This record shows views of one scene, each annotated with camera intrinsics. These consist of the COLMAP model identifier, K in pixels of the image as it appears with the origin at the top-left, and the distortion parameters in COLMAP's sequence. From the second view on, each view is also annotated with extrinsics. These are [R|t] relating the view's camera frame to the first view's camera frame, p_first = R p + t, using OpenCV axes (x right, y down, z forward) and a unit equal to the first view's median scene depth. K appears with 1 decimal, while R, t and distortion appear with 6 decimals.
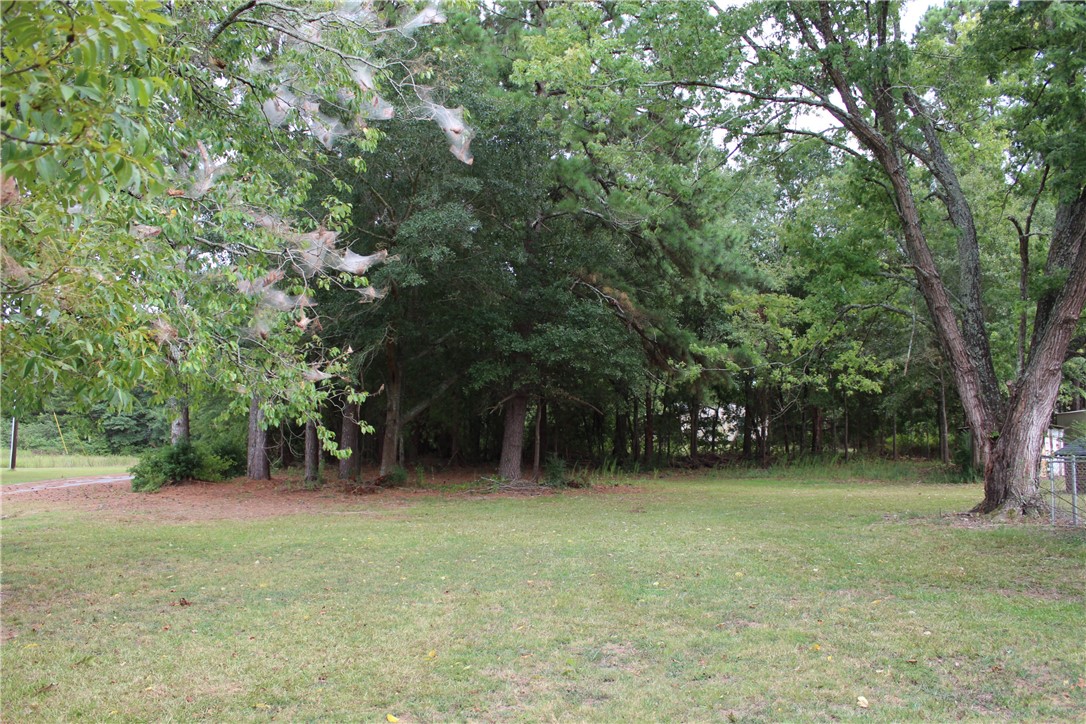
lens RADIAL K [[923.6, 0, 543.0], [0, 923.6, 362.0], [0, 0, 1]] dist [-0.143874, 0.118878]
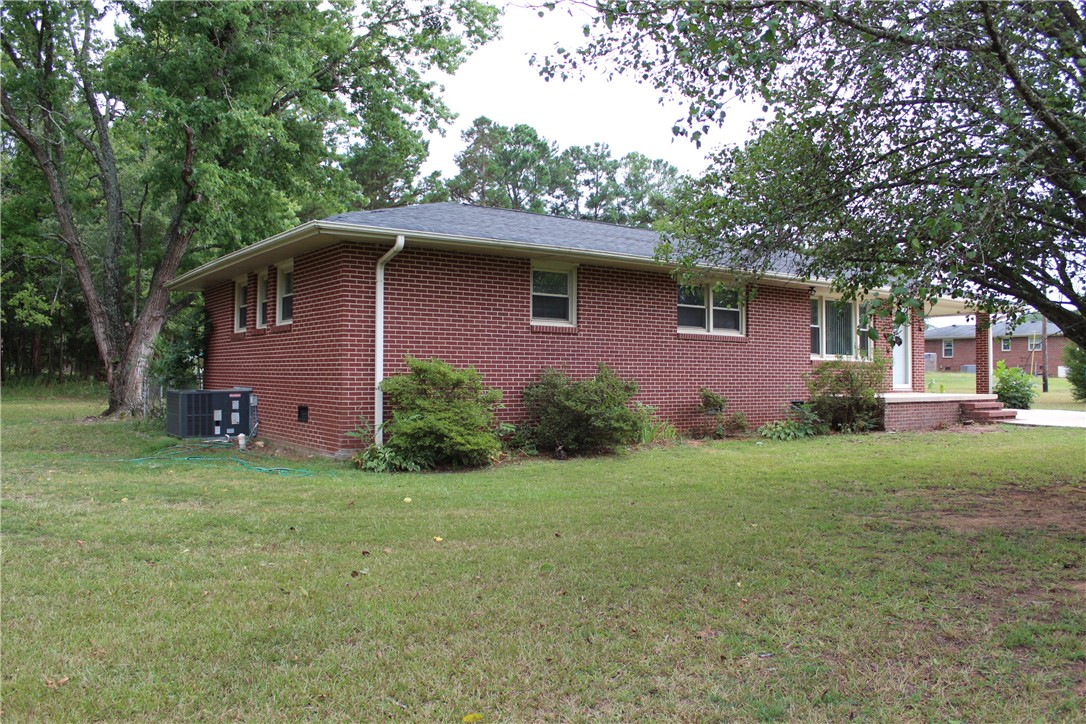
lens RADIAL K [[923.6, 0, 543.0], [0, 923.6, 362.0], [0, 0, 1]] dist [-0.143874, 0.118878]
pose [[0.722953, 0.016281, 0.690706, 0.013931], [-0.072098, 0.996042, 0.051986, -0.037478], [-0.687125, -0.087382, 0.721265, -0.471123]]
